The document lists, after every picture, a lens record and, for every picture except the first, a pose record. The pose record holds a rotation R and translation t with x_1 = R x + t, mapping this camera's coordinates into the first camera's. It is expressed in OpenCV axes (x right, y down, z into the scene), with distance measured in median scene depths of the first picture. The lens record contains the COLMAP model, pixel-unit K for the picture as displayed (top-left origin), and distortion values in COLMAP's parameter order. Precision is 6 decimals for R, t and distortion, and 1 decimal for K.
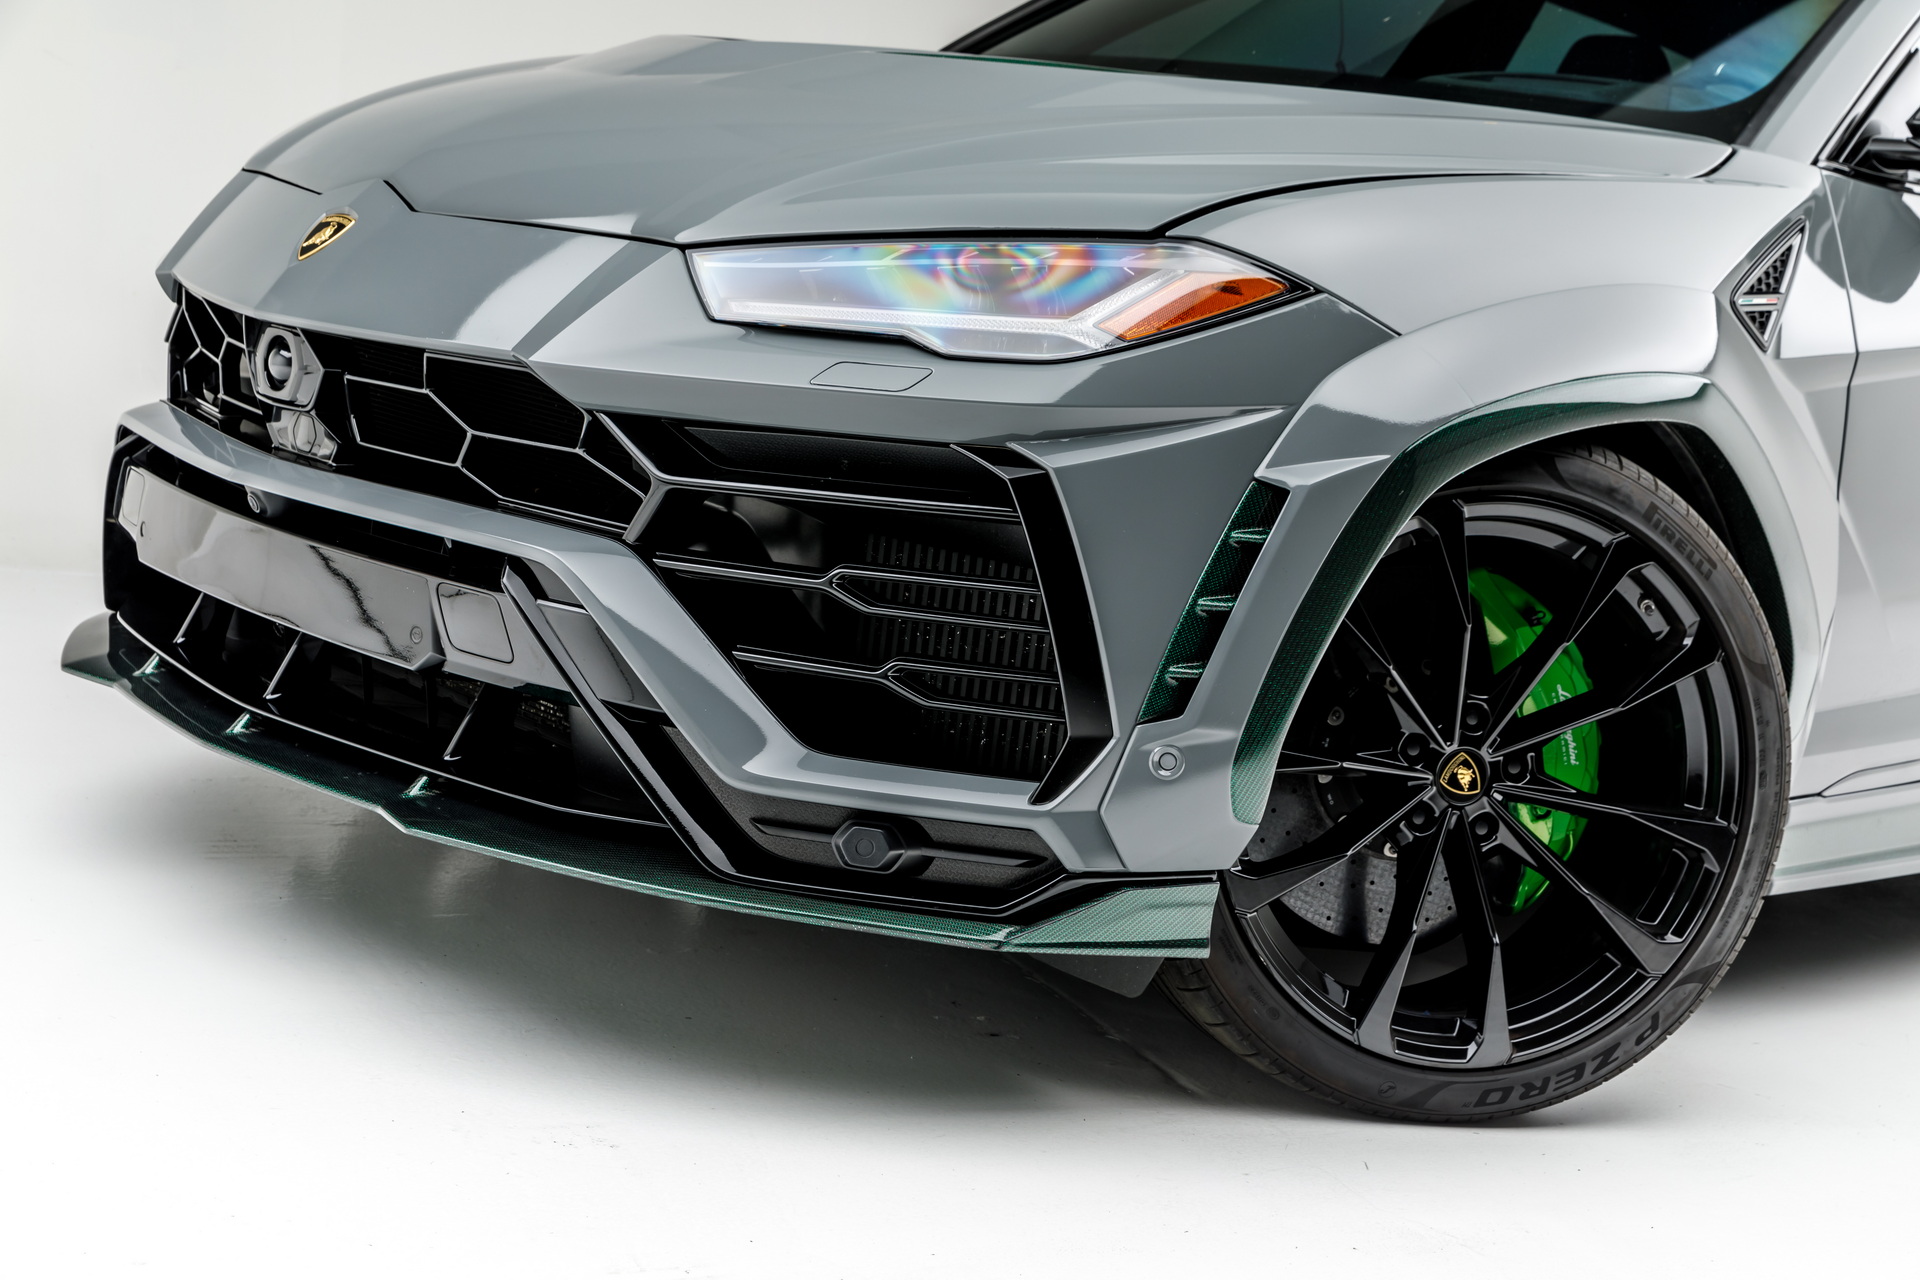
lens RADIAL K [[2983.7, 0, 955.4], [0, 2983.7, 599.6], [0, 0, 1]] dist [0.031075, 0.151259]
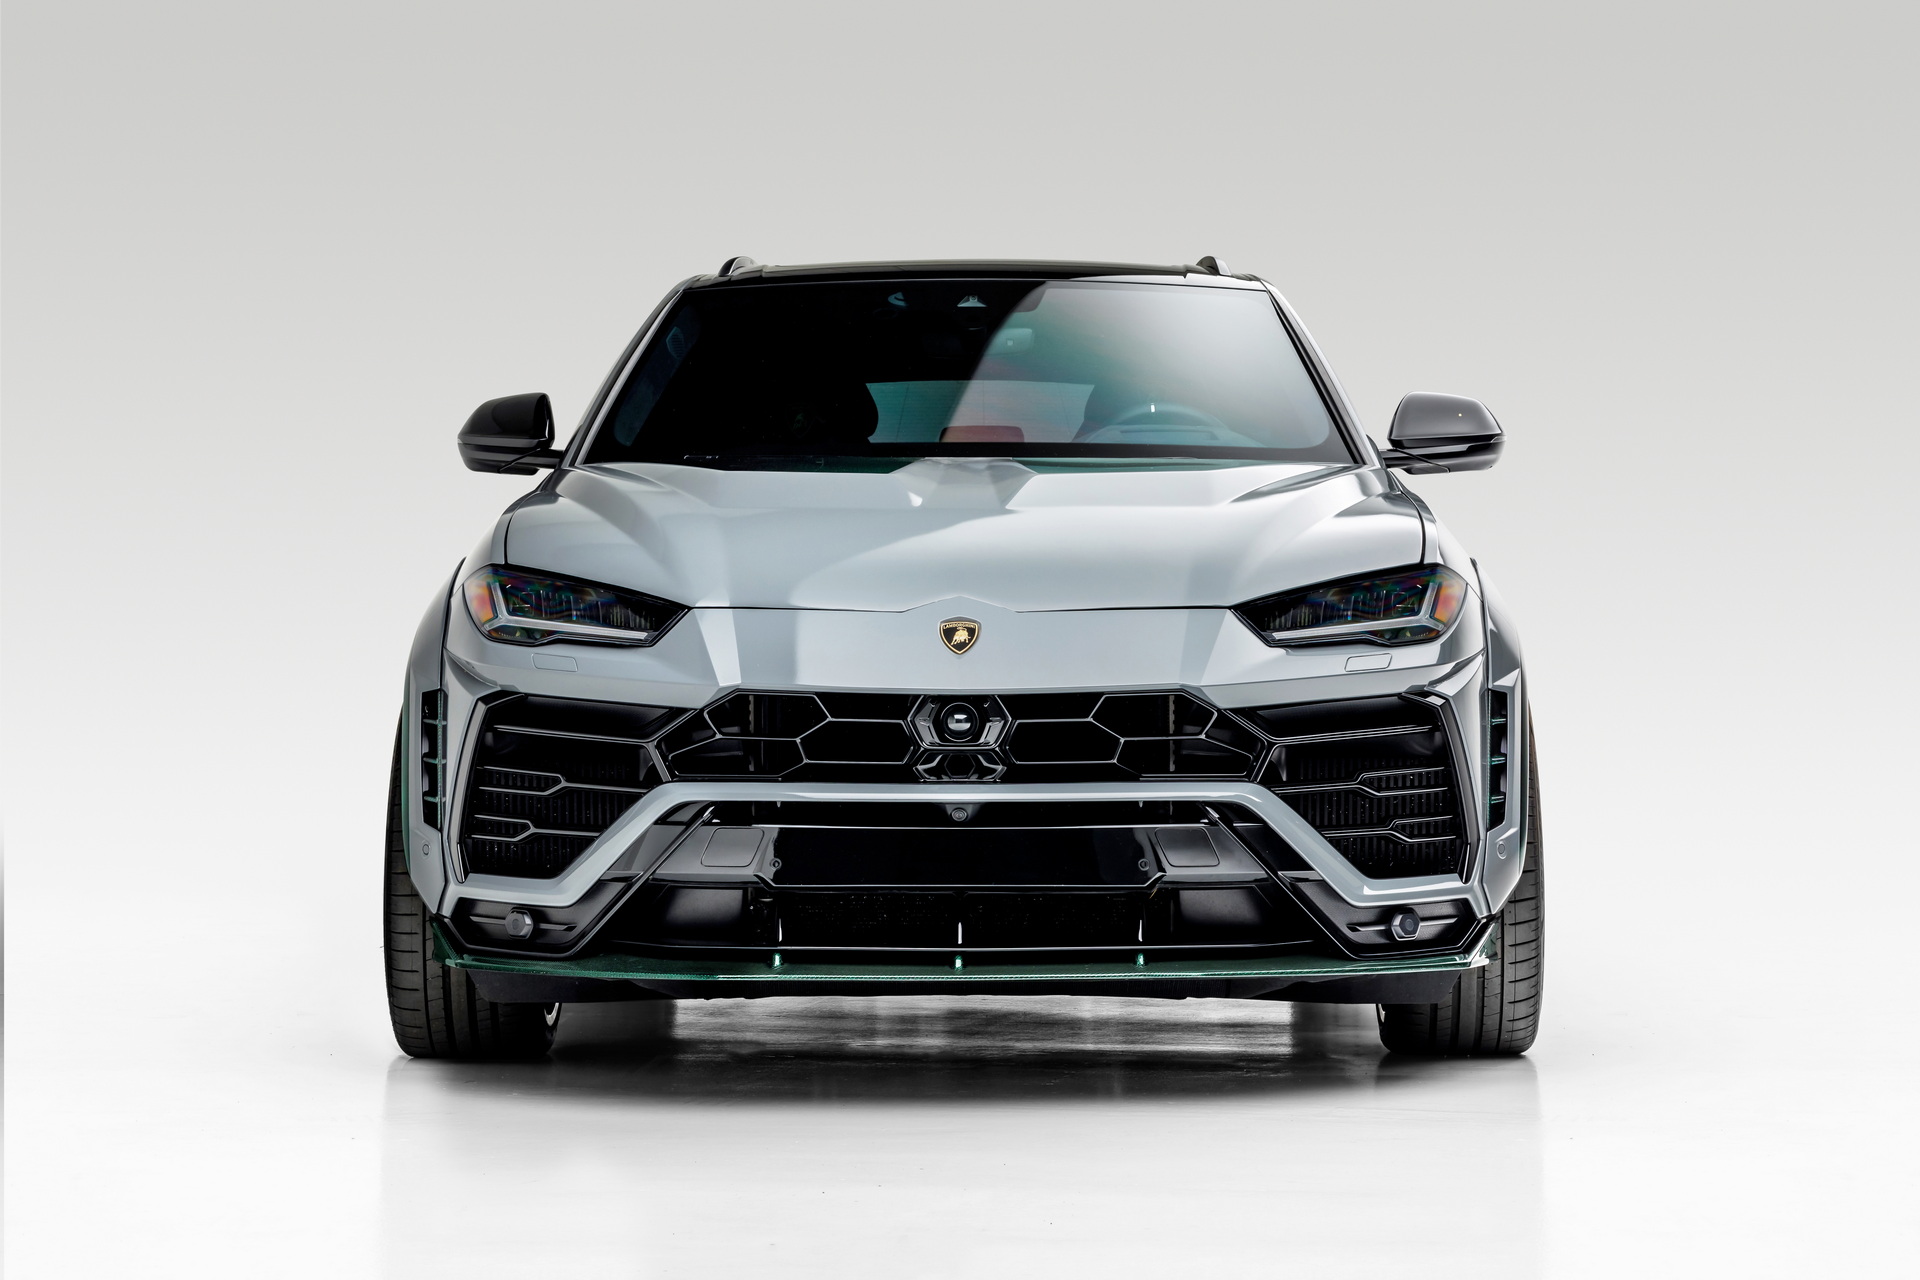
lens RADIAL K [[5900.9, 0, 960.0], [0, 5900.9, 640.0], [0, 0, 1]] dist [-0.775705, 0.024704]
pose [[0.667573, -0.142061, 0.730865, -2.618089], [0.187893, 0.982001, 0.019253, -0.192116], [-0.720446, 0.124472, 0.682250, -1.154613]]
